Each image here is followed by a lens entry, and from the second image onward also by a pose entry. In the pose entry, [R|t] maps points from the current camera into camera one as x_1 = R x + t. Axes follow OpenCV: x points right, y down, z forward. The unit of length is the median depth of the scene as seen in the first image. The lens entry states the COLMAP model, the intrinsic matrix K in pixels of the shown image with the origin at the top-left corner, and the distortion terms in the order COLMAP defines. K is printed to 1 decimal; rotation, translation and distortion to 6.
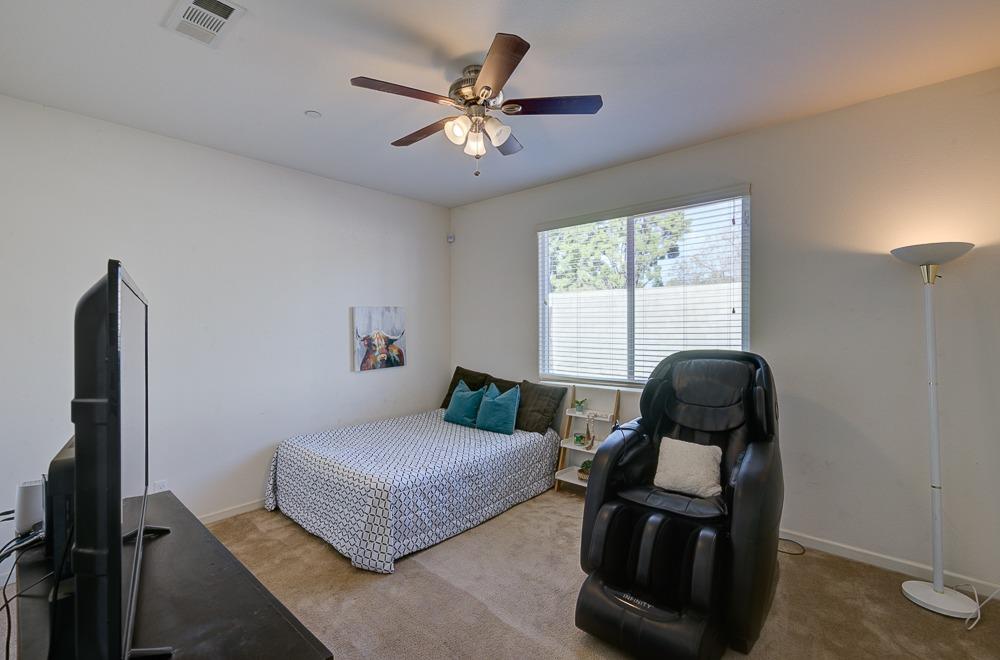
lens RADIAL K [[444.3, 0, 501.2], [0, 444.3, 330.6], [0, 0, 1]] dist [0.002074, 0.000294]
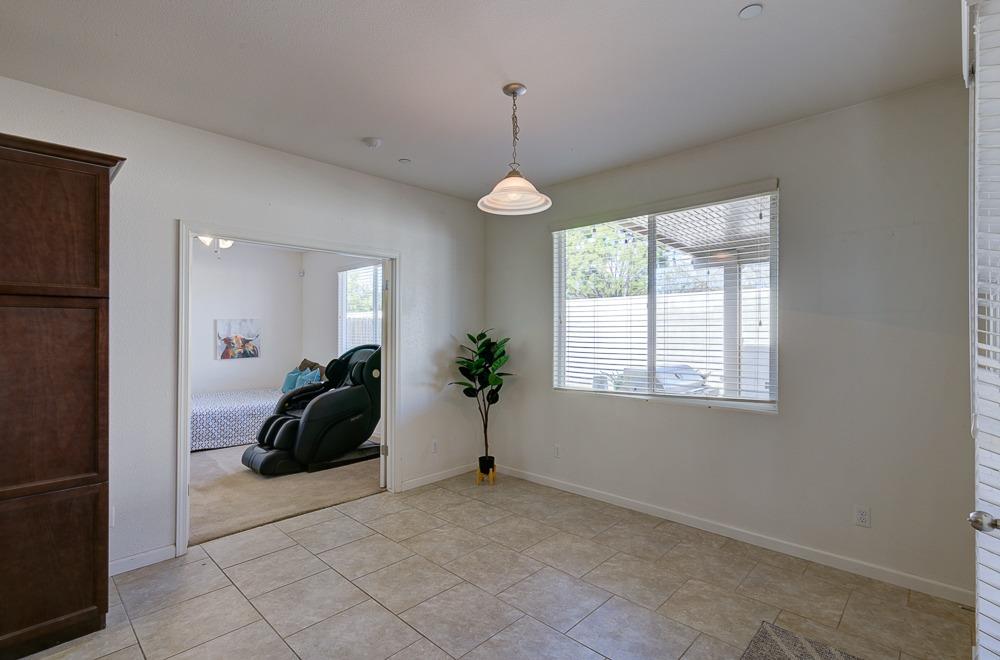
lens RADIAL K [[450.9, 0, 503.6], [0, 450.9, 330.9], [0, 0, 1]] dist [0.001557, -0.000354]
pose [[0.999340, 0.006882, -0.035662, 0.733124], [-0.007700, 0.999709, -0.022842, 0.017437], [0.035495, 0.023101, 0.999103, -0.575276]]
